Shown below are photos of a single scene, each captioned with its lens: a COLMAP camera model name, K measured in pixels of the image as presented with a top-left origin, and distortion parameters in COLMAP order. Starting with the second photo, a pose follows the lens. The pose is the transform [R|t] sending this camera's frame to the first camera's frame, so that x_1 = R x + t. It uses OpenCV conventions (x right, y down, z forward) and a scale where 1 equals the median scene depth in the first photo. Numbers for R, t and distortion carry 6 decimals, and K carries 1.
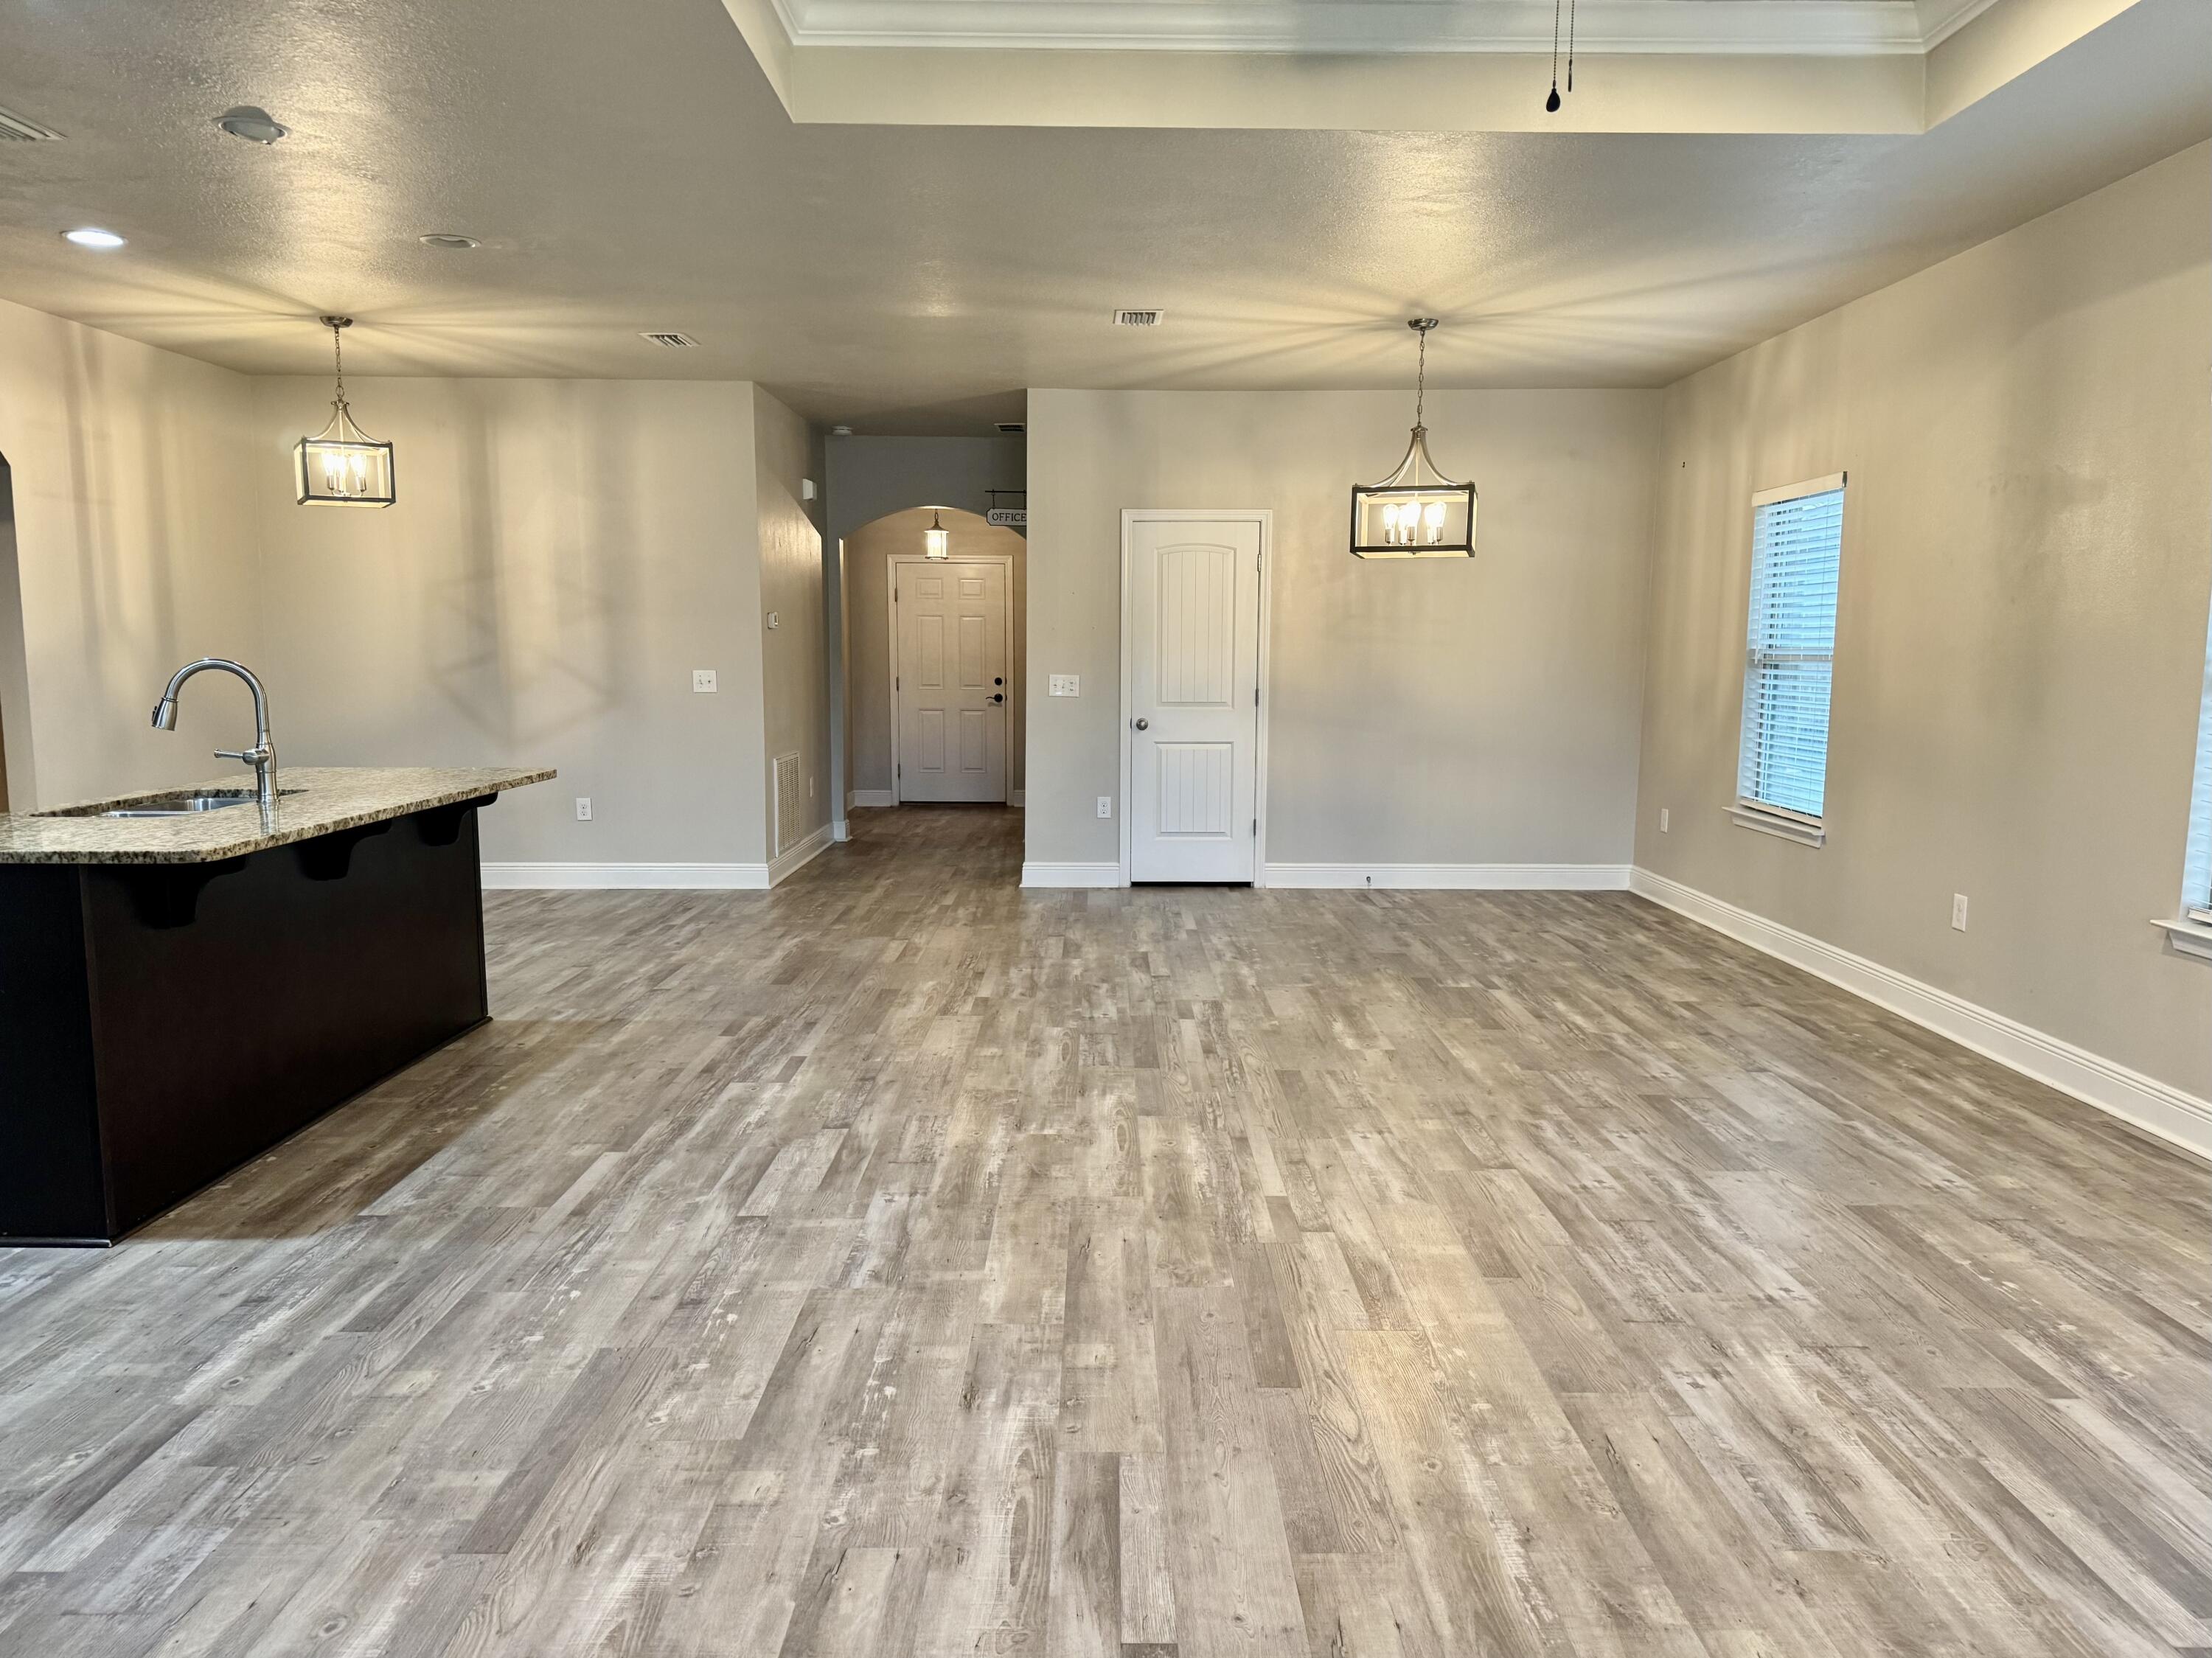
lens RADIAL K [[1560.2, 0, 1112.6], [0, 1560.2, 836.5], [0, 0, 1]] dist [0.072723, -0.074312]
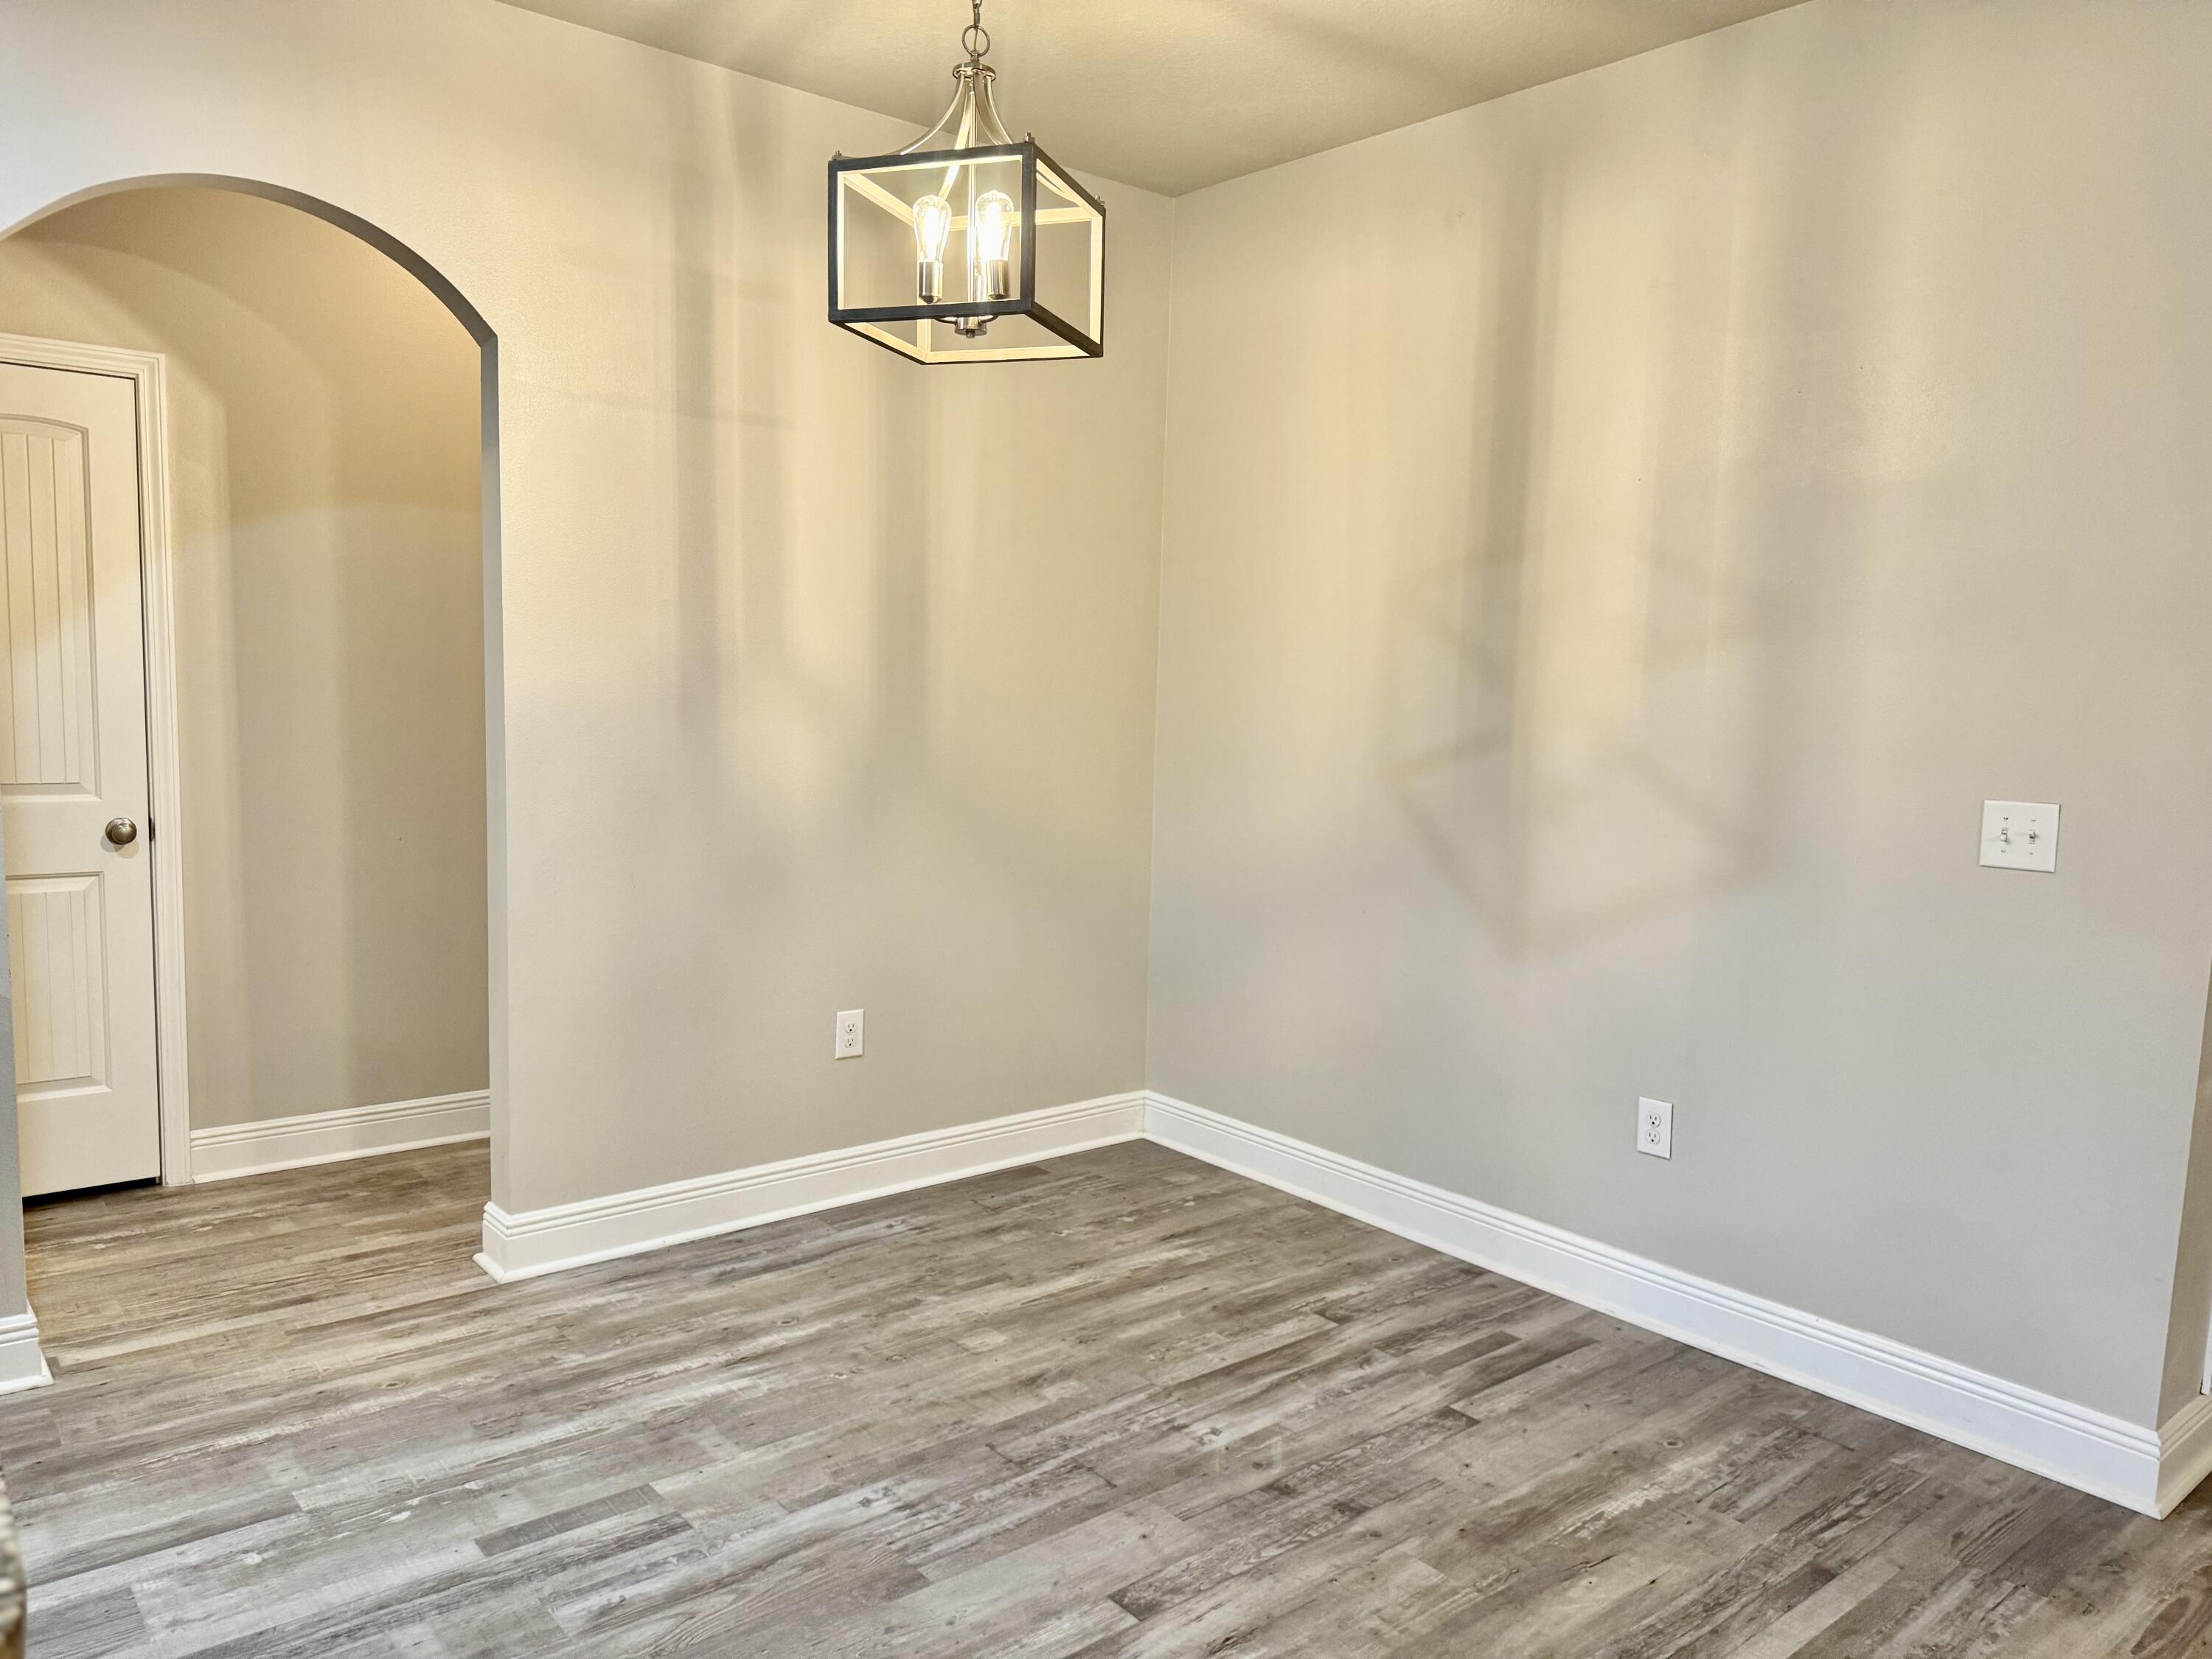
lens RADIAL K [[1560.4, 0, 1110.1], [0, 1560.4, 833.0], [0, 0, 1]] dist [0.072723, -0.074312]
pose [[0.633167, 0.087249, -0.769082, -0.126179], [-0.120257, 0.992650, 0.013606, -0.081095], [0.764616, 0.083873, 0.639005, 0.644378]]
